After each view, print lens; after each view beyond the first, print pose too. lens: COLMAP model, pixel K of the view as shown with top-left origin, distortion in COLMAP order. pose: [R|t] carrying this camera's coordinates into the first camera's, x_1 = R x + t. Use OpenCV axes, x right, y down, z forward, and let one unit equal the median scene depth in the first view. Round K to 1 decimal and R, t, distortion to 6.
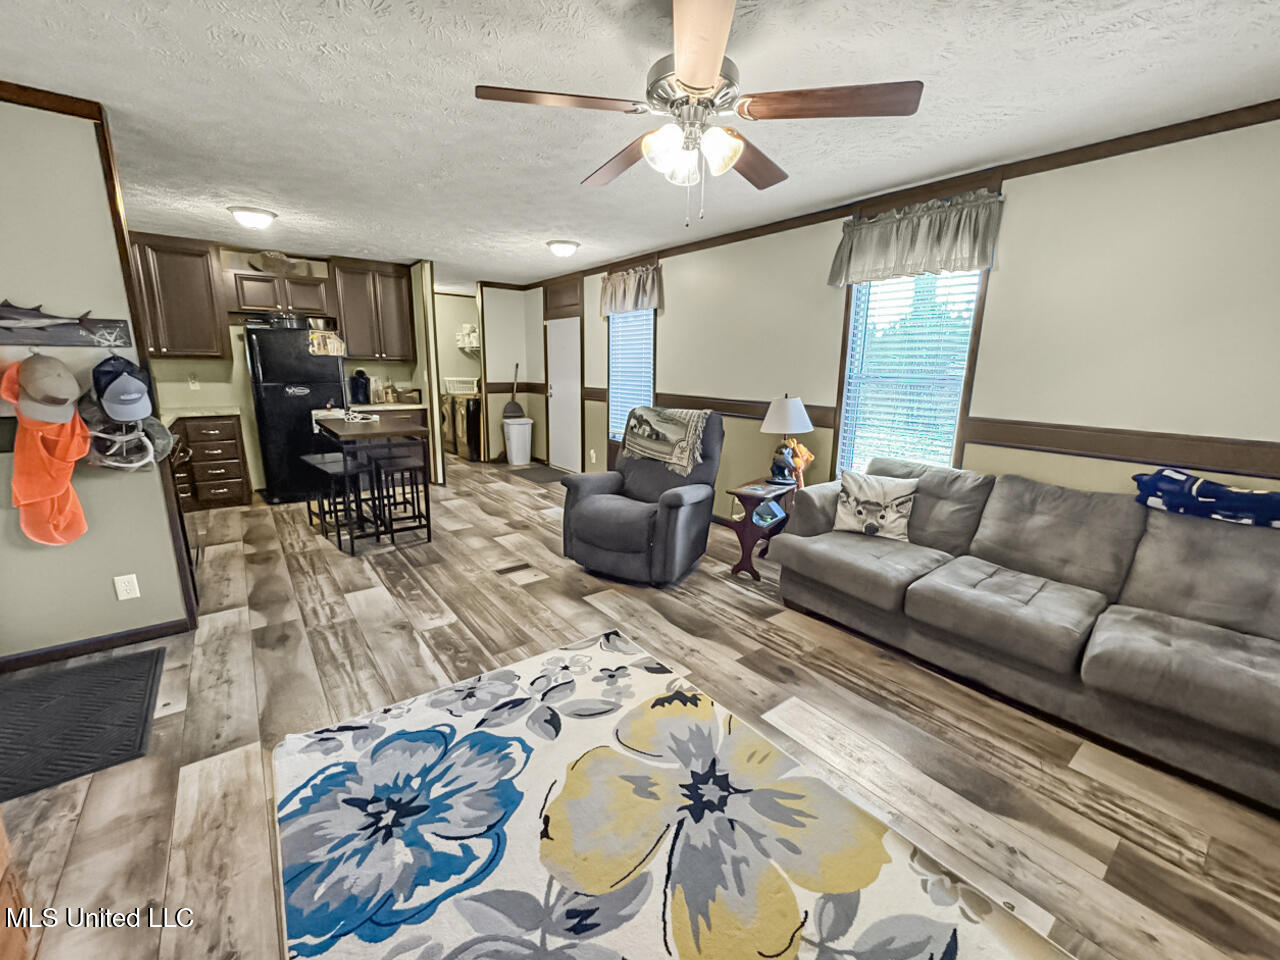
lens RADIAL K [[517.9, 0, 639.9], [0, 517.9, 480.6], [0, 0, 1]] dist [-0.000684, -0.000106]
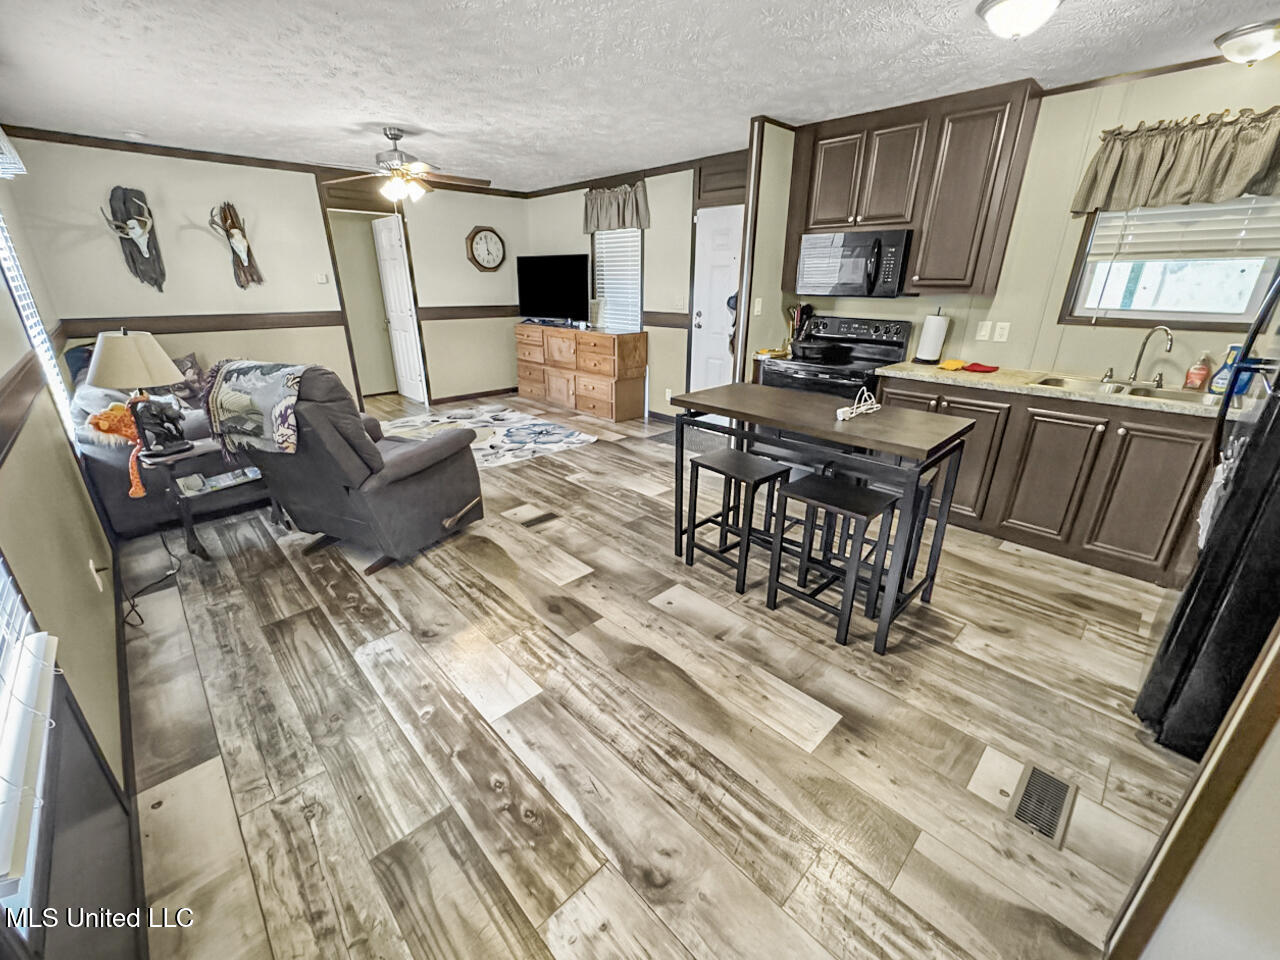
lens RADIAL K [[517.9, 0, 639.8], [0, 517.9, 478.9], [0, 0, 1]] dist [-0.000684, -0.000106]
pose [[-0.993502, 0.016522, -0.112613, -0.481512], [-0.048004, 0.836282, 0.546194, -0.613255], [0.103201, 0.548051, -0.830054, 2.650801]]
